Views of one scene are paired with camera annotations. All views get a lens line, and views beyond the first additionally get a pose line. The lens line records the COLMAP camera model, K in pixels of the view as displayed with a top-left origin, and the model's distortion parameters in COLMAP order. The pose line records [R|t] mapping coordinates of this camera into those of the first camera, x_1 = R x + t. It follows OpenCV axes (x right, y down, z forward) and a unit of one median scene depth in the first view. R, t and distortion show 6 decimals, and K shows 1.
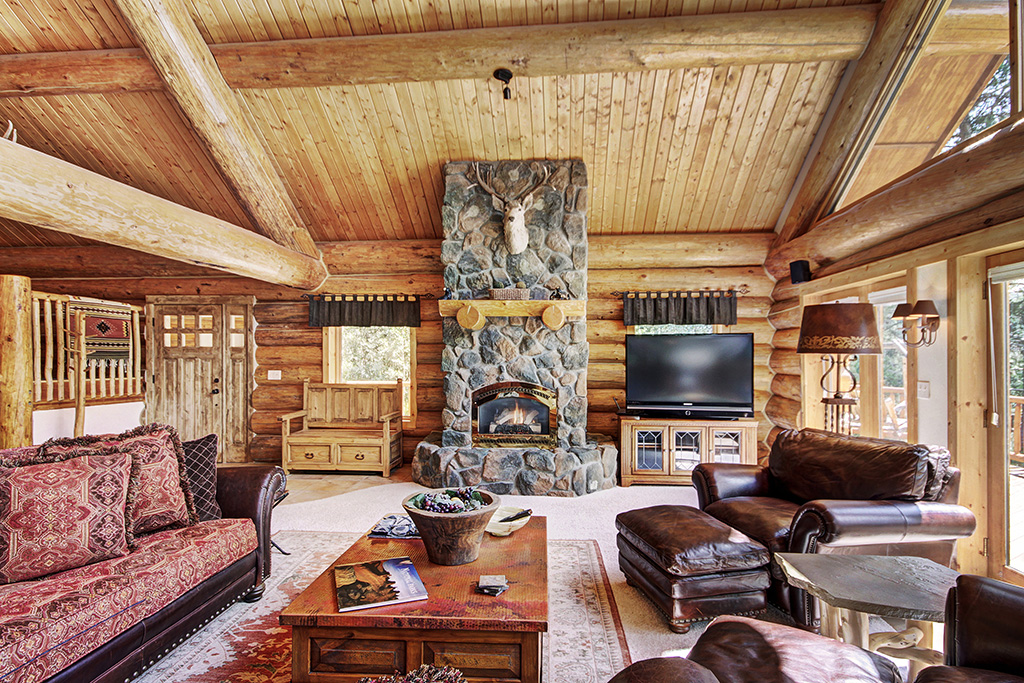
lens RADIAL K [[536.1, 0, 513.9], [0, 536.1, 369.6], [0, 0, 1]] dist [0.003147, 0.000072]
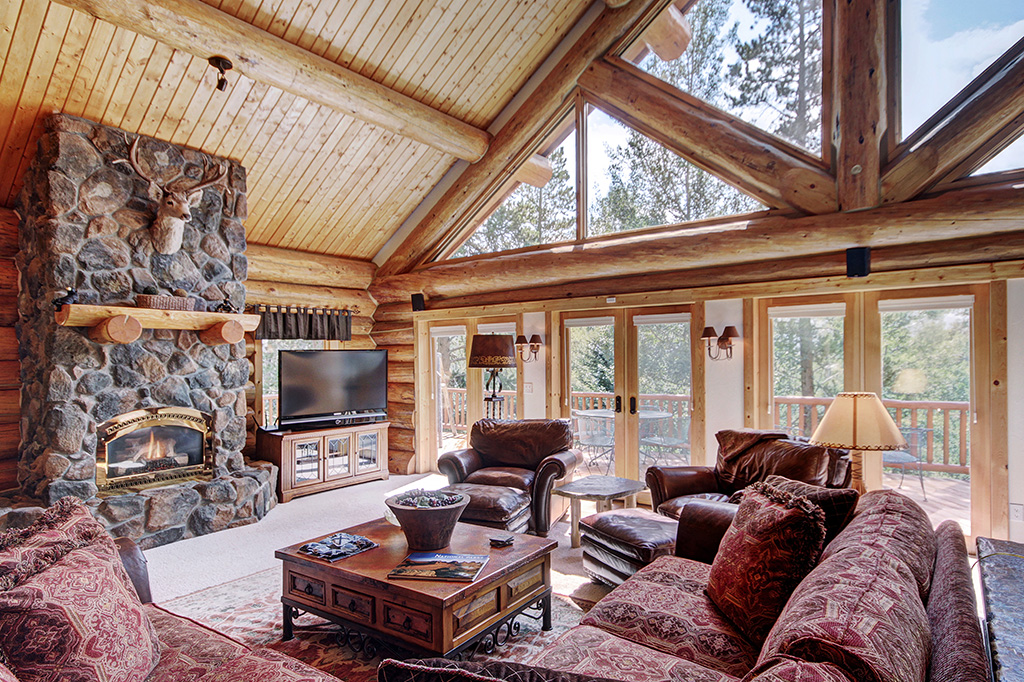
lens RADIAL K [[568.4, 0, 541.6], [0, 568.4, 387.6], [0, 0, 1]] dist [0.003421, 0.002041]
pose [[0.512552, -0.056103, 0.856821, -0.460259], [0.036711, 0.998383, 0.043412, -0.024647], [-0.857871, 0.009203, 0.513783, 0.044807]]
